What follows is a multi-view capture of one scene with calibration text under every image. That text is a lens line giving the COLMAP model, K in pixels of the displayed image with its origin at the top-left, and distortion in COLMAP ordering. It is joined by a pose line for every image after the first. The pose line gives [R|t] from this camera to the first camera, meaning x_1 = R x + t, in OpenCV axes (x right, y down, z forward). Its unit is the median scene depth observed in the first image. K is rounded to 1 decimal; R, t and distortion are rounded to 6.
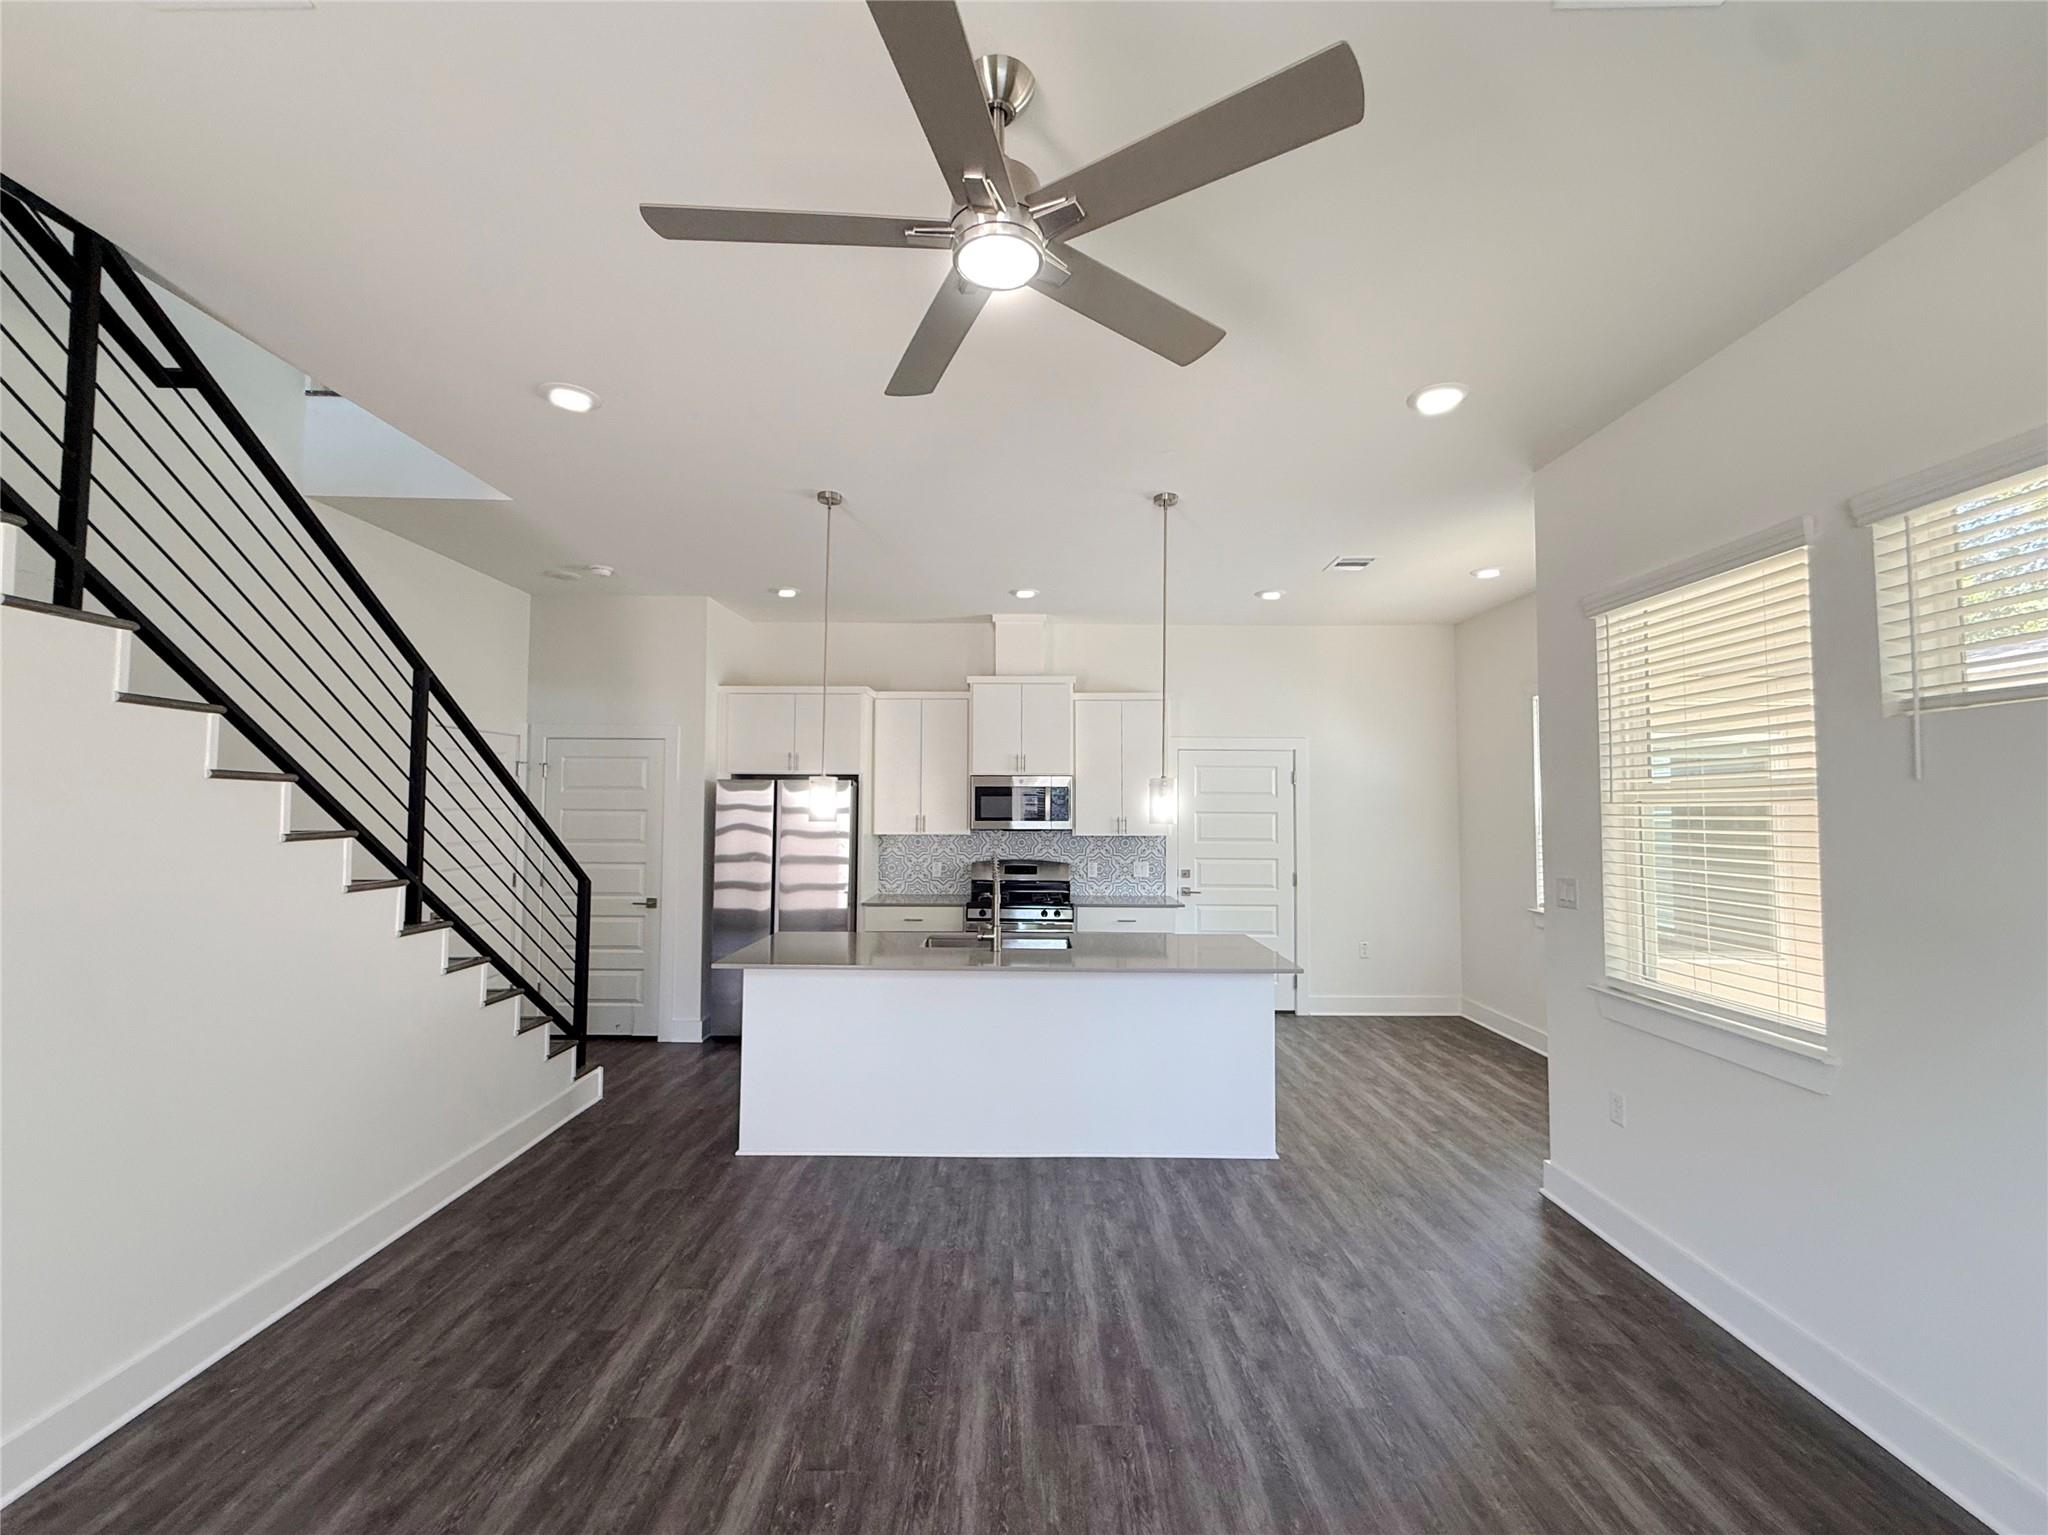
lens RADIAL K [[819.0, 0, 1034.6], [0, 819.0, 765.5], [0, 0, 1]] dist [-0.000801, -0.000357]
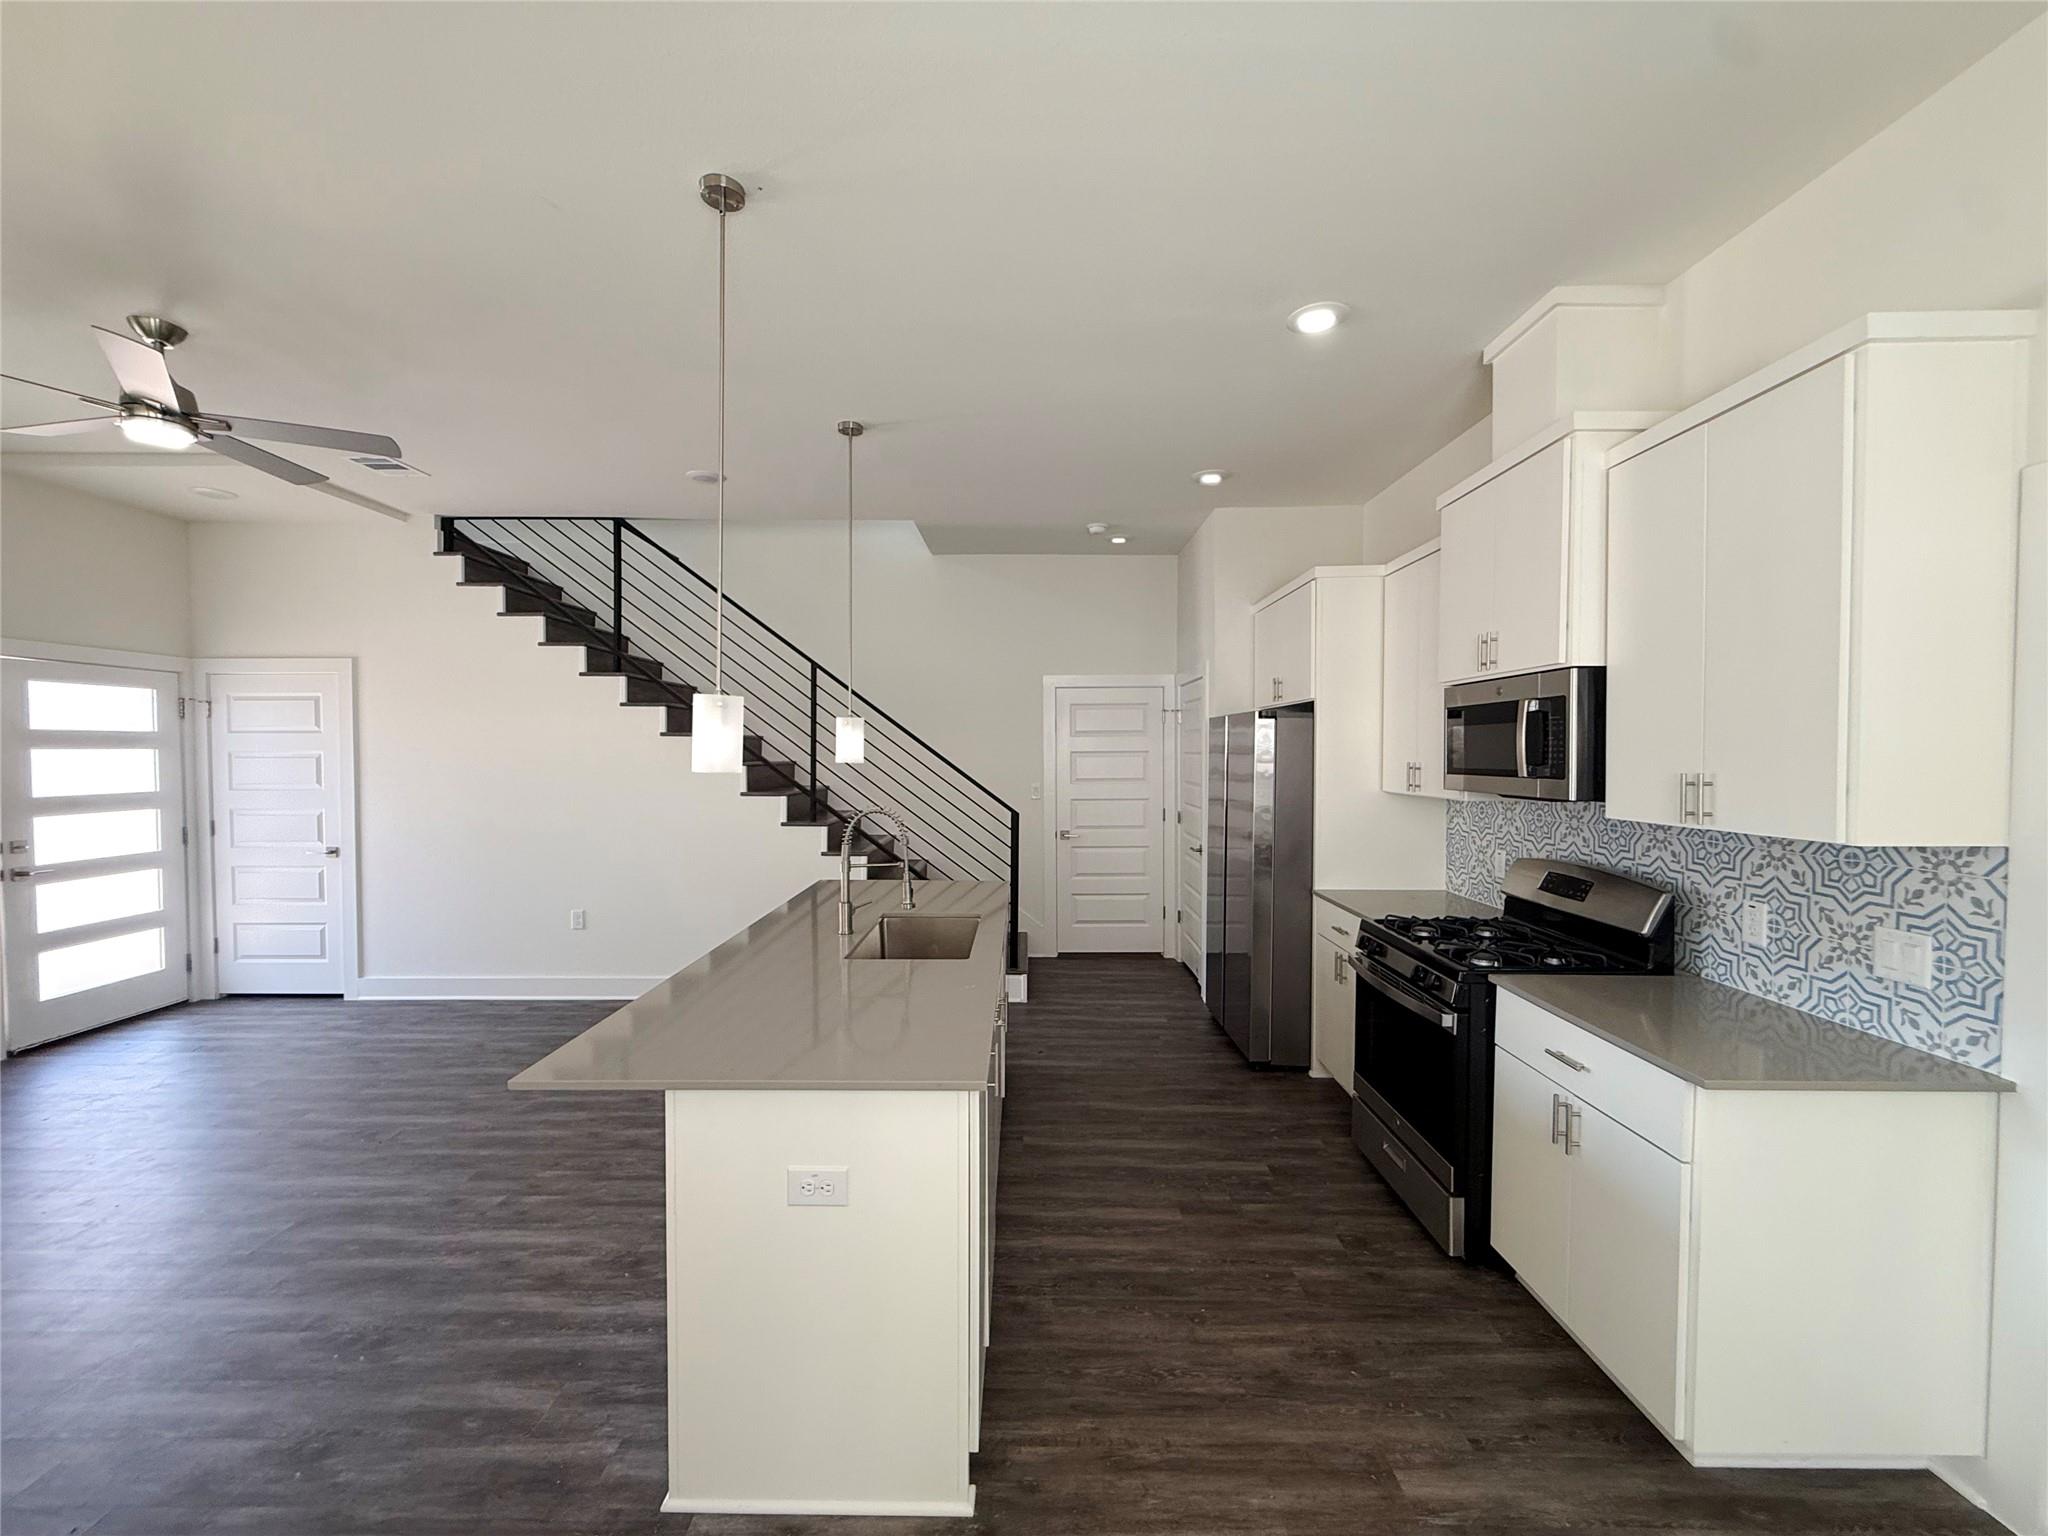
lens RADIAL K [[819.0, 0, 1037.4], [0, 819.0, 771.7], [0, 0, 1]] dist [-0.000801, -0.000357]
pose [[0.004127, 0.019534, -0.999801, 0.961669], [0.051403, 0.998483, 0.019720, 0.089071], [0.998669, -0.051474, 0.003117, 1.581924]]
